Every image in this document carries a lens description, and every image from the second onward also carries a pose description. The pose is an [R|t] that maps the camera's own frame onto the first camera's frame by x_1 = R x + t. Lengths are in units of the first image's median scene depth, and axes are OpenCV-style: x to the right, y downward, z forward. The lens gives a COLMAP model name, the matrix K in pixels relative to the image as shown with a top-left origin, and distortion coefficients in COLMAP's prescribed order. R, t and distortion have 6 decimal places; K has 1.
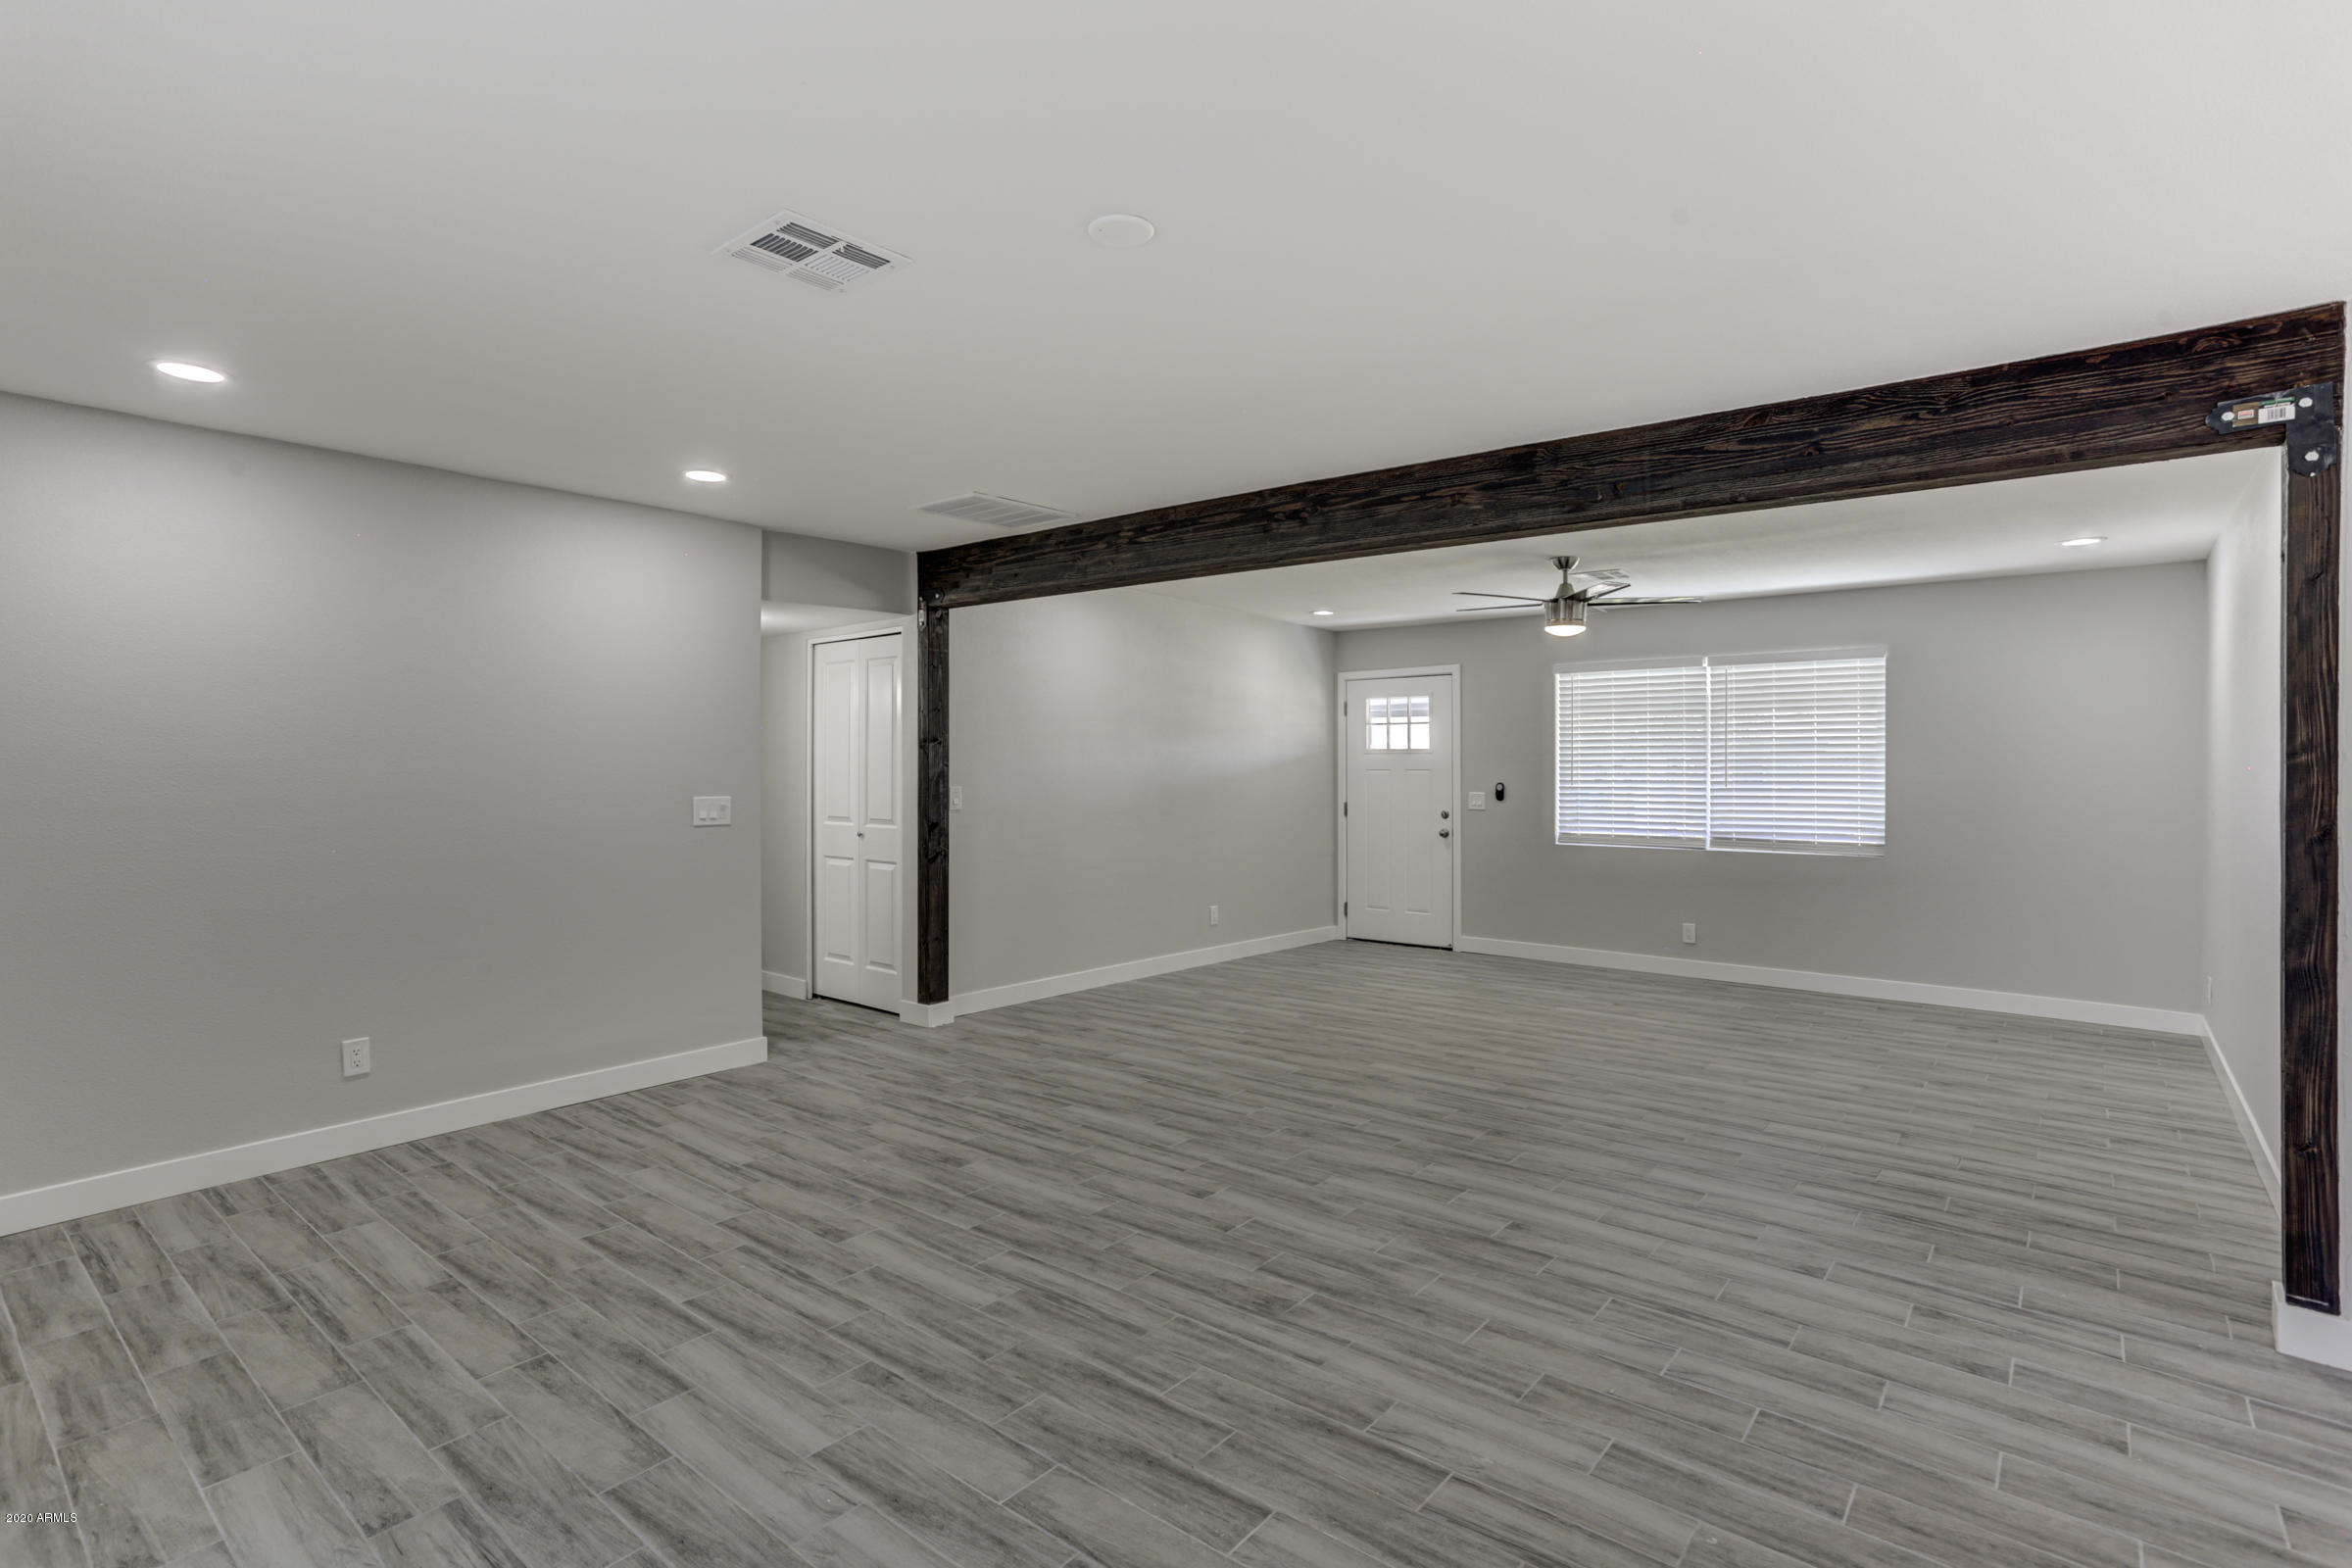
lens RADIAL K [[1138.2, 0, 1177.7], [0, 1138.2, 768.3], [0, 0, 1]] dist [-0.058701, 0.036691]
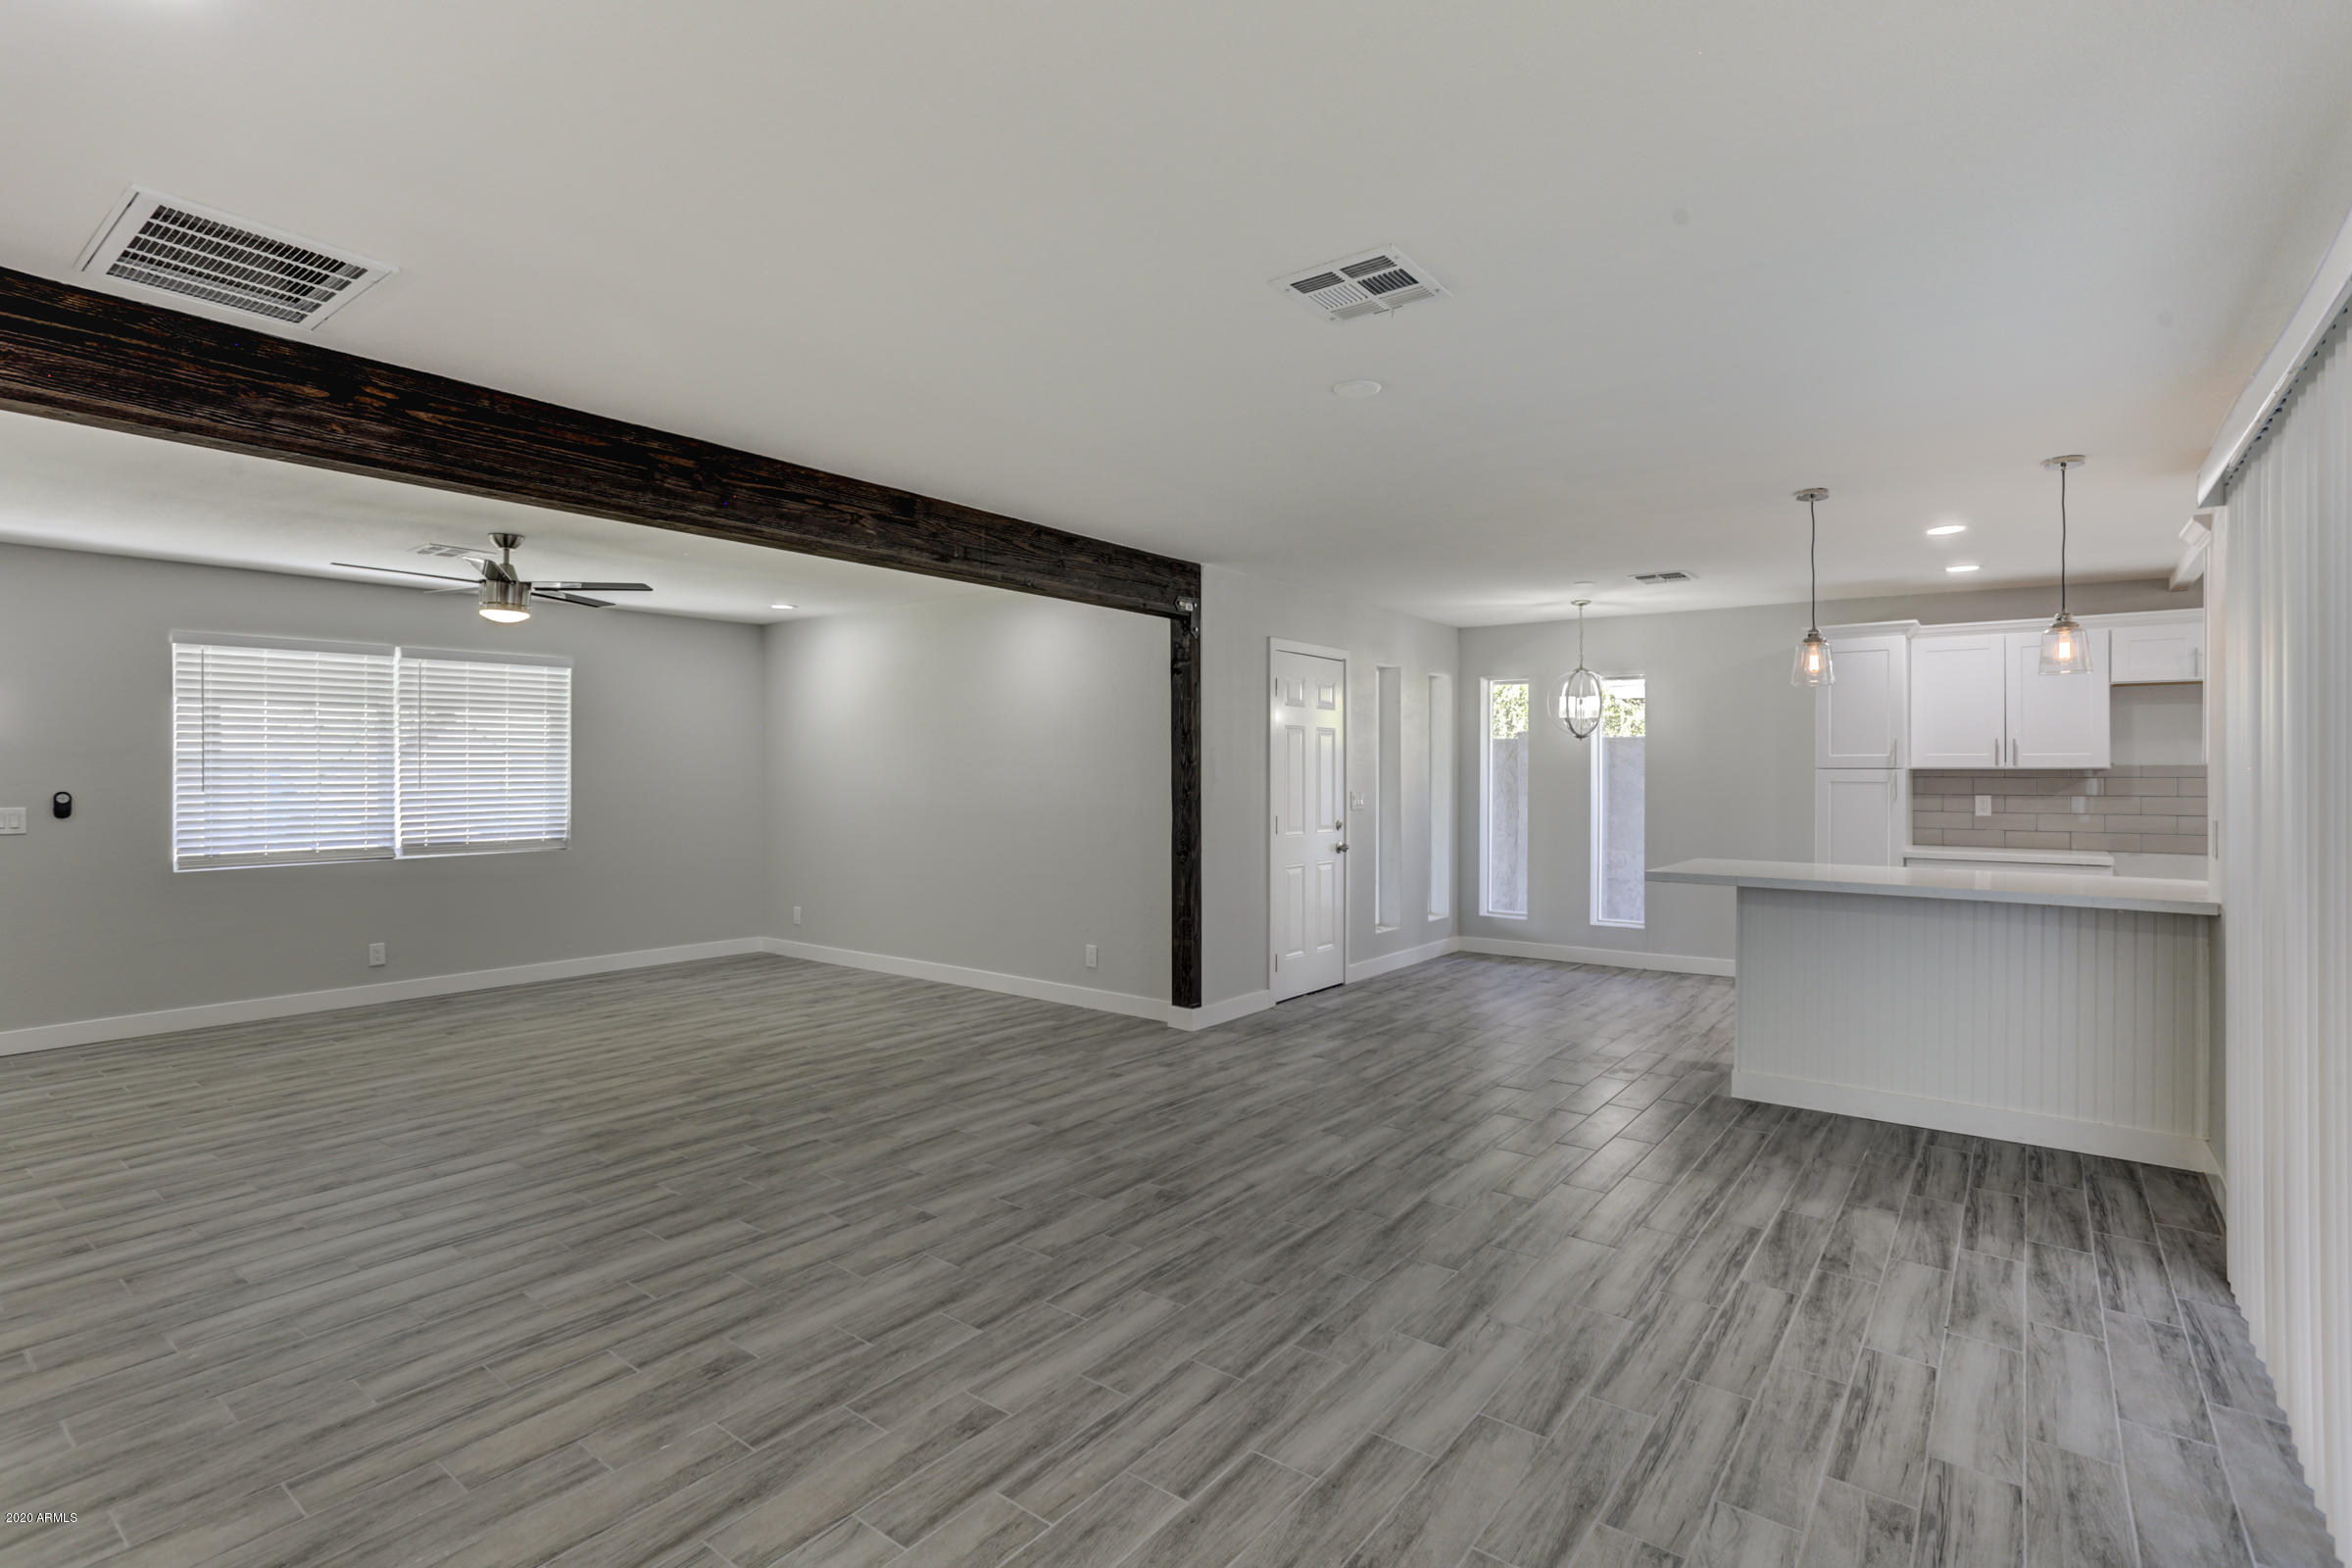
lens RADIAL K [[1138.2, 0, 1177.7], [0, 1138.2, 768.3], [0, 0, 1]] dist [-0.058701, 0.036691]
pose [[-0.034407, -0.002031, 0.999406, -0.909871], [0.001931, 0.999996, 0.002099, -0.003123], [-0.999406, 0.002002, -0.034403, 0.796457]]
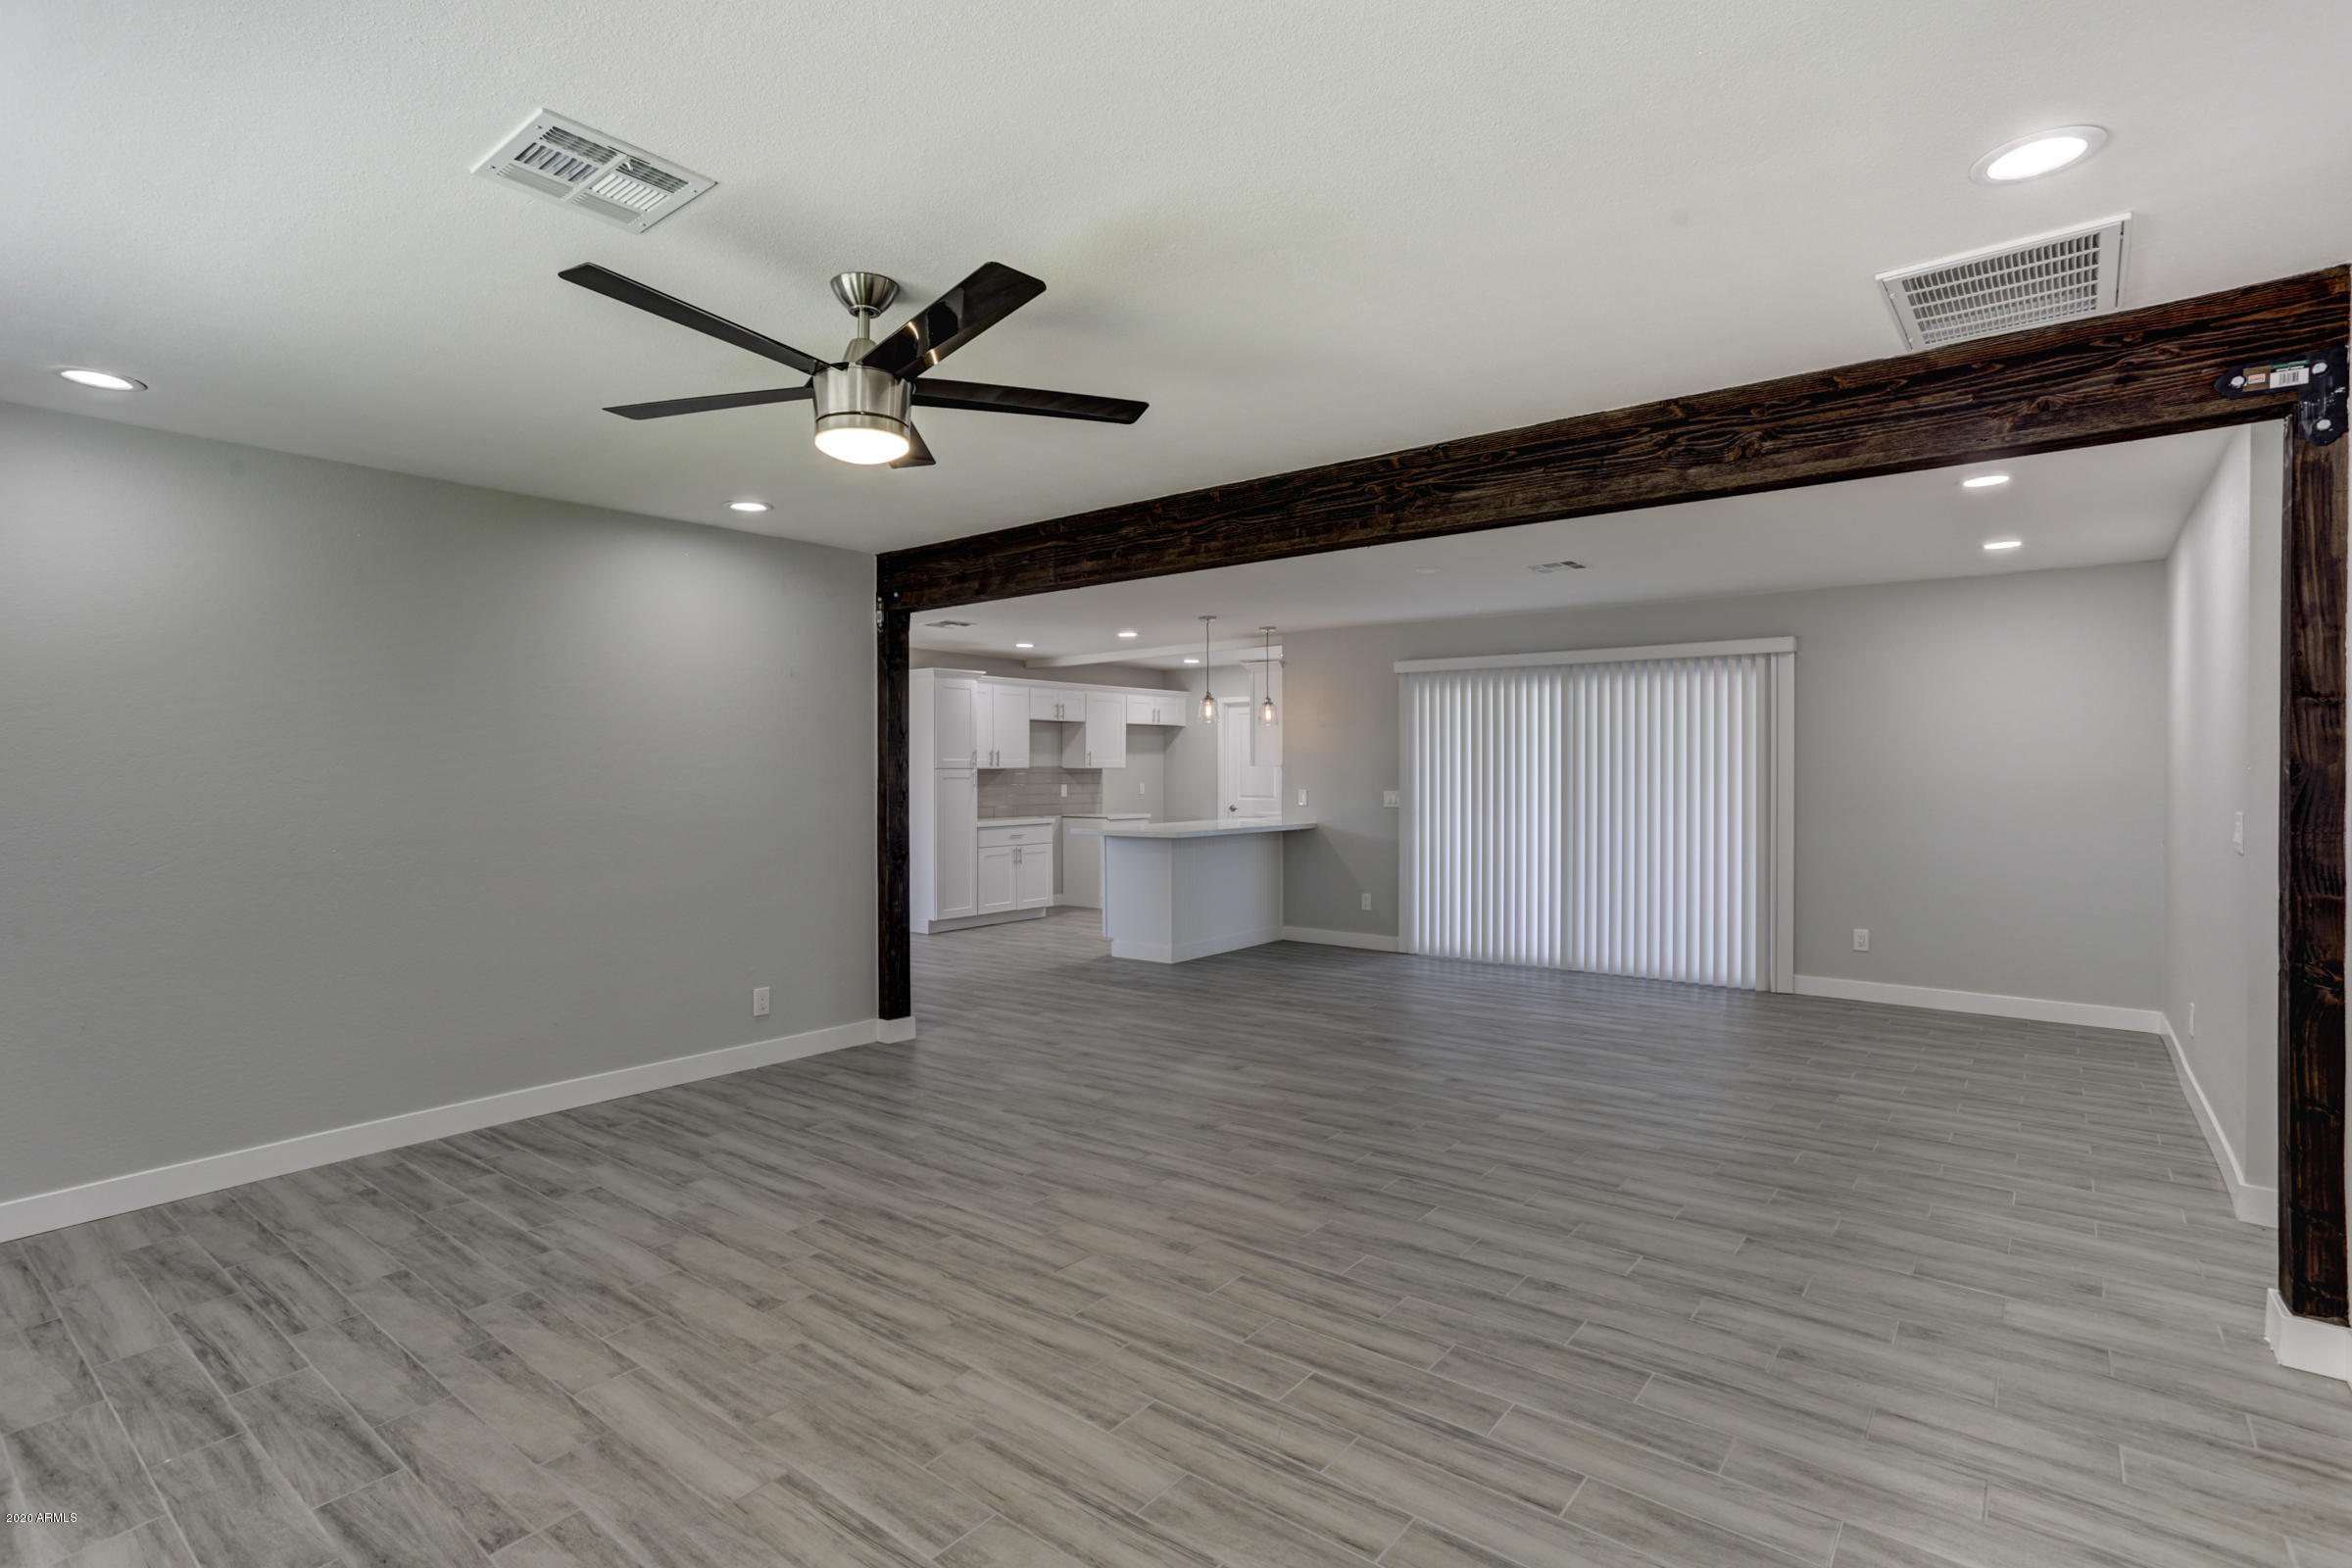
lens RADIAL K [[1136.4, 0, 1176.0], [0, 1136.4, 784.0], [0, 0, 1]] dist [-0.061809, 0.038900]
pose [[-0.999843, -0.002065, -0.017614, 0.371778], [-0.002325, 0.999888, 0.014766, -0.002258], [0.017582, 0.014804, -0.999736, 2.296115]]
